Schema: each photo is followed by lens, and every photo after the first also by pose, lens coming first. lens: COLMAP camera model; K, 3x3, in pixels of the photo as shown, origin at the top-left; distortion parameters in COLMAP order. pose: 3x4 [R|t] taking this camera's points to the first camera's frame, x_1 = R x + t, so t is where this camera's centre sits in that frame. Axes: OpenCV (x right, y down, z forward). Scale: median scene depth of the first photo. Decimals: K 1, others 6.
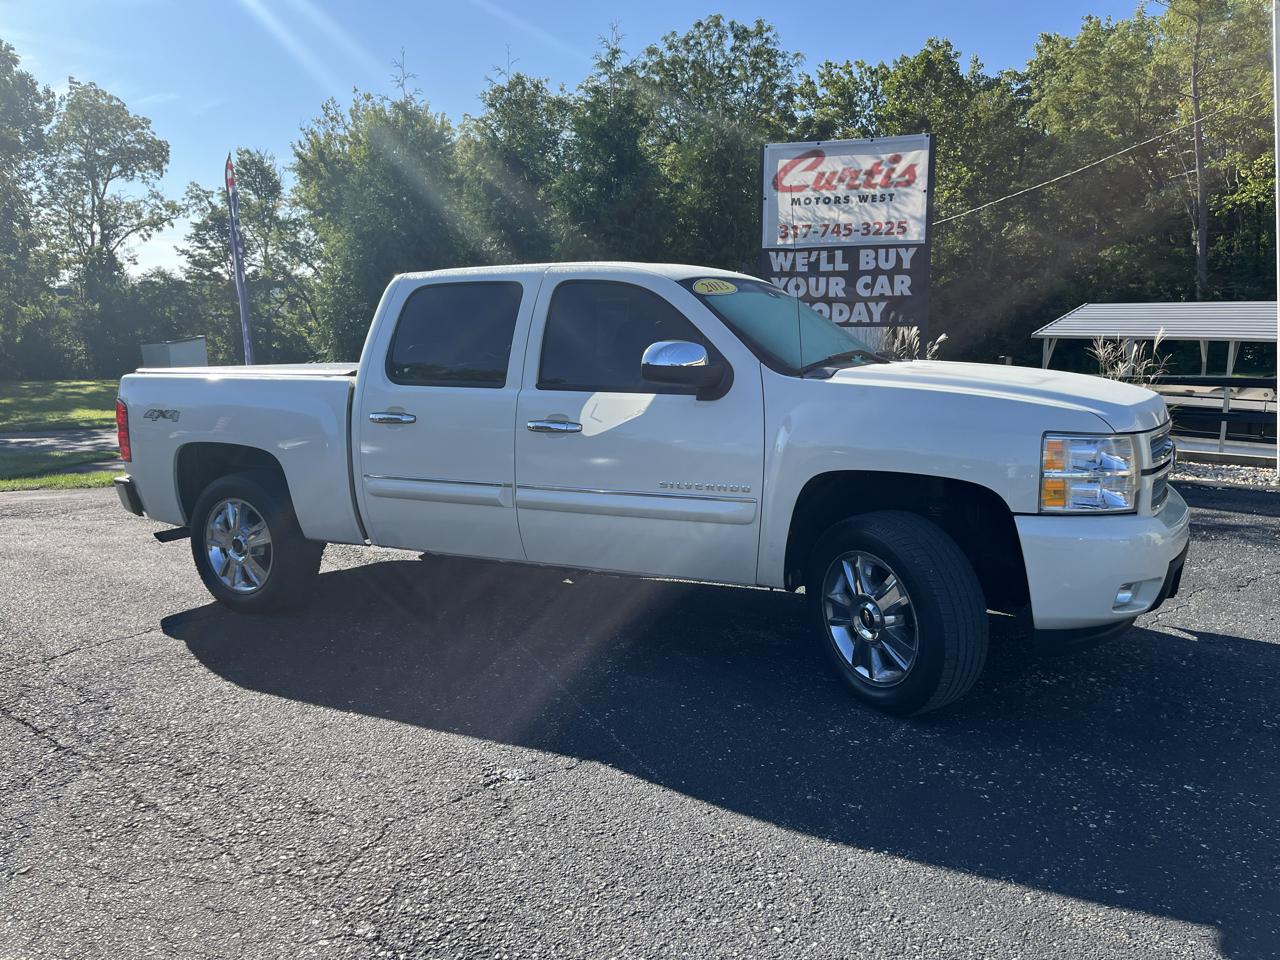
lens RADIAL K [[962.3, 0, 651.8], [0, 962.3, 457.1], [0, 0, 1]] dist [0.088406, -0.117042]
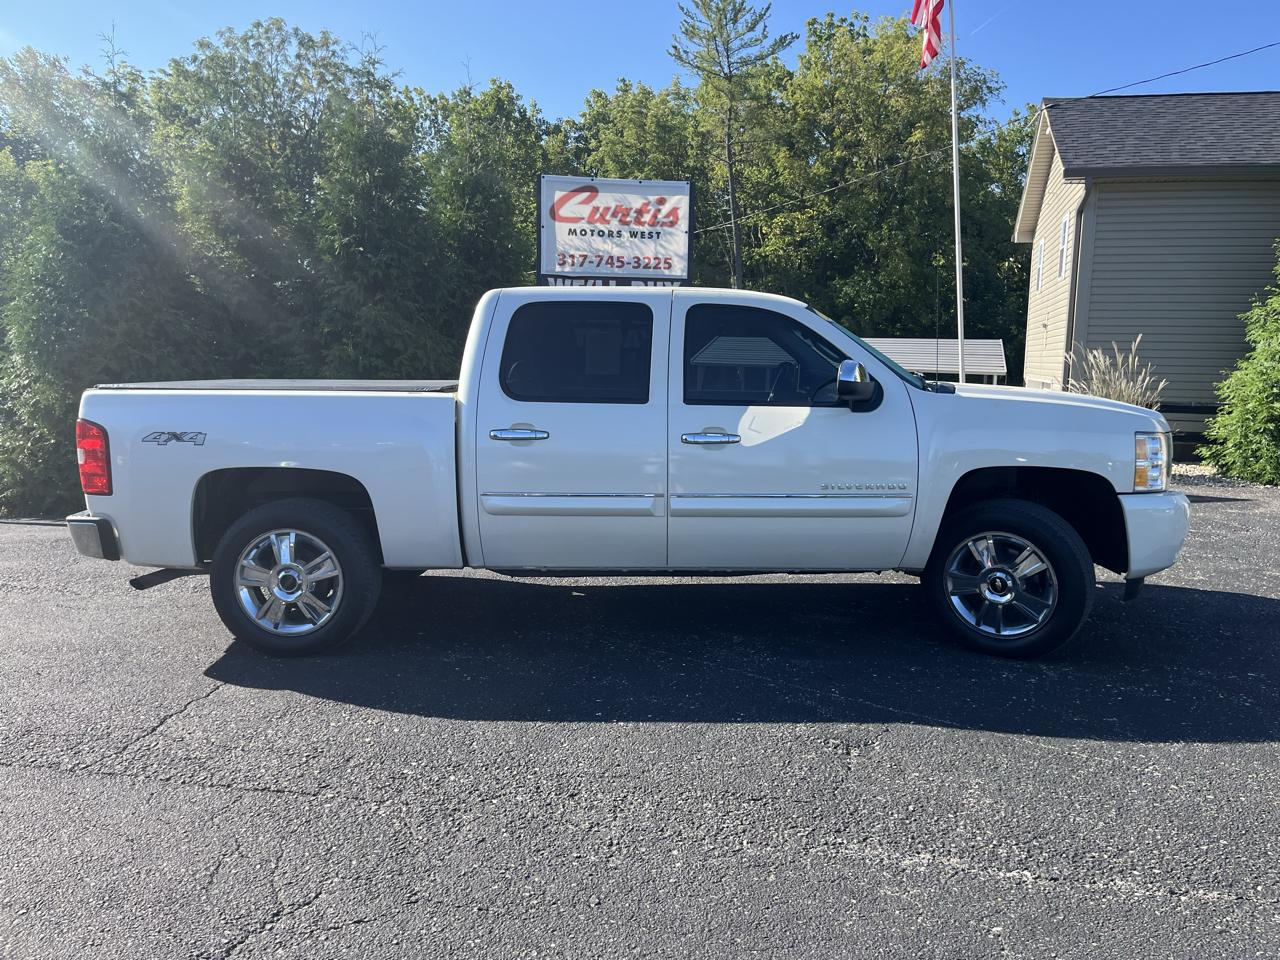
lens RADIAL K [[945.2, 0, 640.0], [0, 945.2, 480.0], [0, 0, 1]] dist [0.084433, -0.088553]
pose [[0.900939, -0.039191, 0.432173, -0.249549], [0.038388, 0.999207, 0.010586, 0.000048], [-0.432245, 0.007053, 0.901729, 0.029967]]
